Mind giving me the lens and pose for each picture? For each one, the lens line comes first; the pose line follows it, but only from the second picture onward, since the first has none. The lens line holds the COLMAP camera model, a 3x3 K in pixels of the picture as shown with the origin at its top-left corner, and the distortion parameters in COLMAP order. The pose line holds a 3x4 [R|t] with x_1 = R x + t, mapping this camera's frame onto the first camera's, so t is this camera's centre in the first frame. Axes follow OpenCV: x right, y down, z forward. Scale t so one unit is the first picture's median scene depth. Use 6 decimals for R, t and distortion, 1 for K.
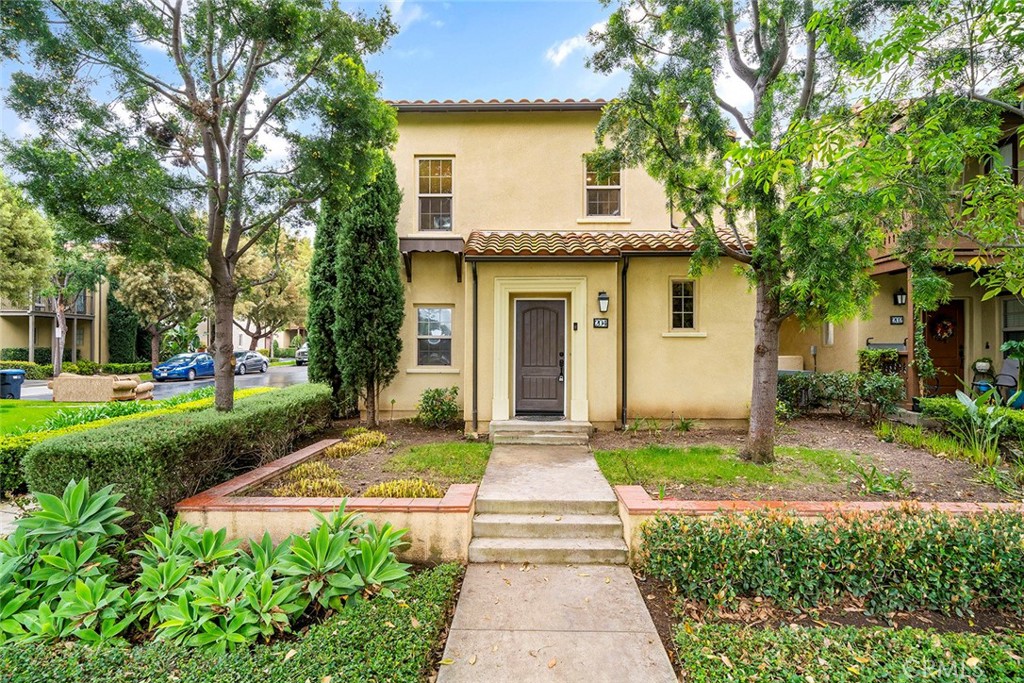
lens RADIAL K [[564.4, 0, 512.0], [0, 564.4, 341.5], [0, 0, 1]] dist [-0.002237, -0.000335]
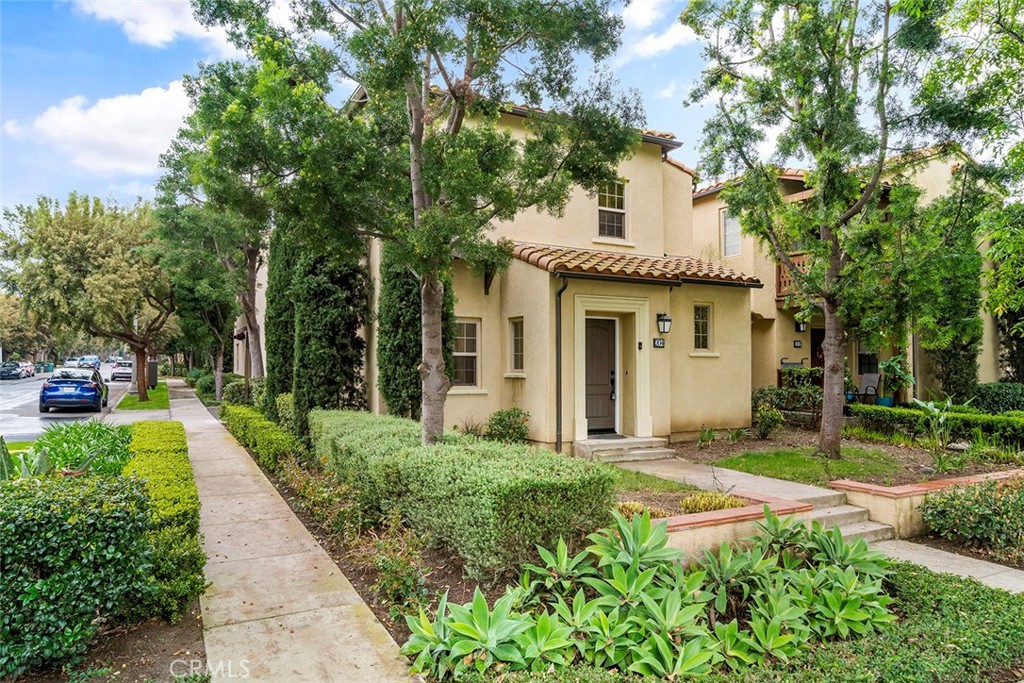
lens RADIAL K [[648.3, 0, 512.0], [0, 648.3, 341.5], [0, 0, 1]] dist [0.004190, 0.001010]
pose [[0.874197, 0.019084, 0.485196, -0.668086], [-0.006736, 0.999608, -0.027181, -0.000503], [-0.485524, 0.020493, 0.873983, 0.070805]]
